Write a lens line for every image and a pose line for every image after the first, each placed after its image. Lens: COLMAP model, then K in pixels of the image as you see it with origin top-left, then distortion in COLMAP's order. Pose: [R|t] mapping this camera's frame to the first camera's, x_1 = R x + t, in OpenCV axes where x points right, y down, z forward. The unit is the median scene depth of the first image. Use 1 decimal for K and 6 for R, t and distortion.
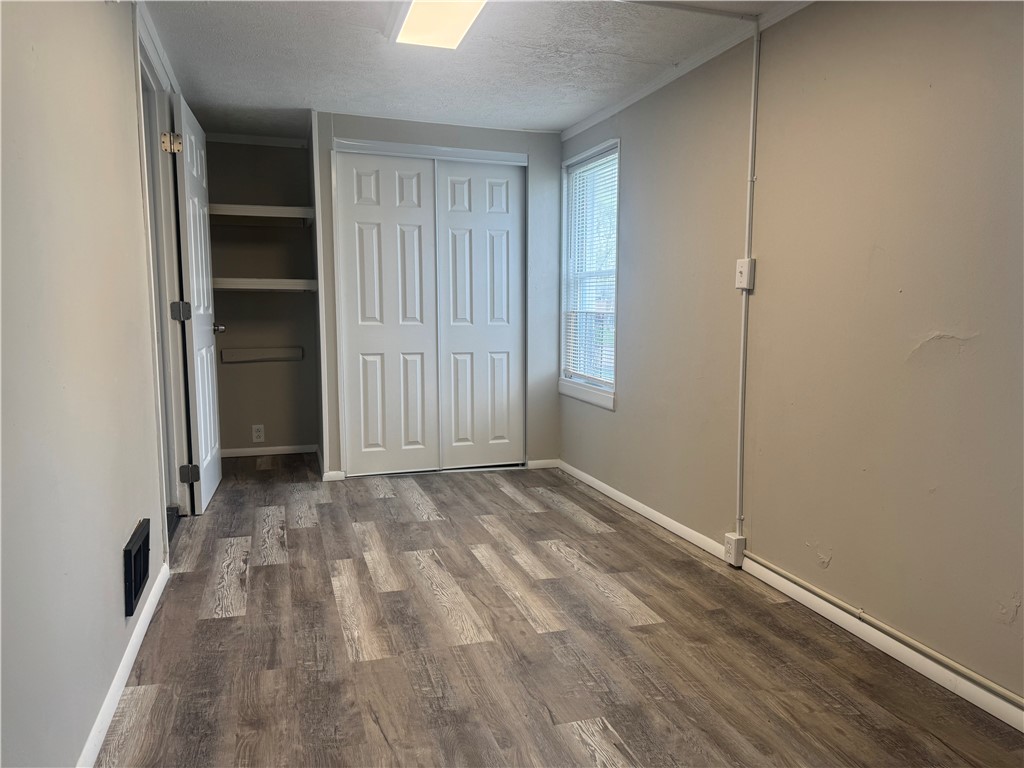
lens RADIAL K [[726.7, 0, 510.7], [0, 726.7, 382.8], [0, 0, 1]] dist [-0.010677, -0.013084]
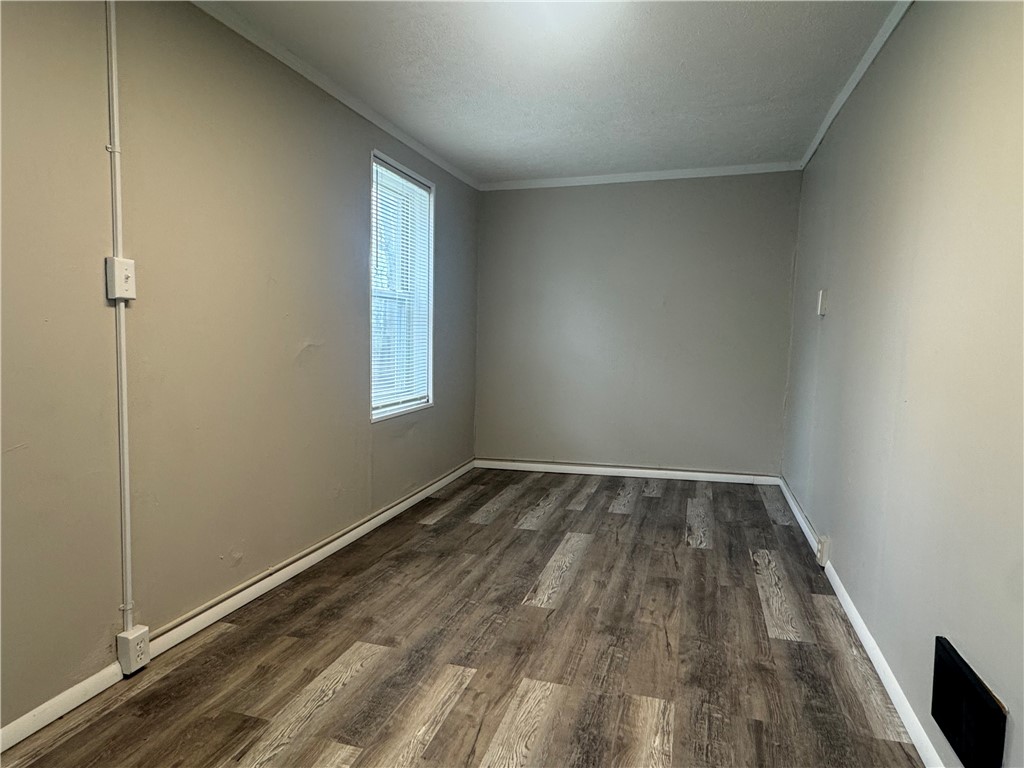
lens RADIAL K [[602.2, 0, 509.1], [0, 602.2, 385.7], [0, 0, 1]] dist [-0.003027, 0.001044]
pose [[-0.814230, -0.082851, 0.574600, -0.473262], [0.031565, 0.981982, 0.186320, -0.195498], [-0.579683, 0.169845, -0.796944, 1.712835]]
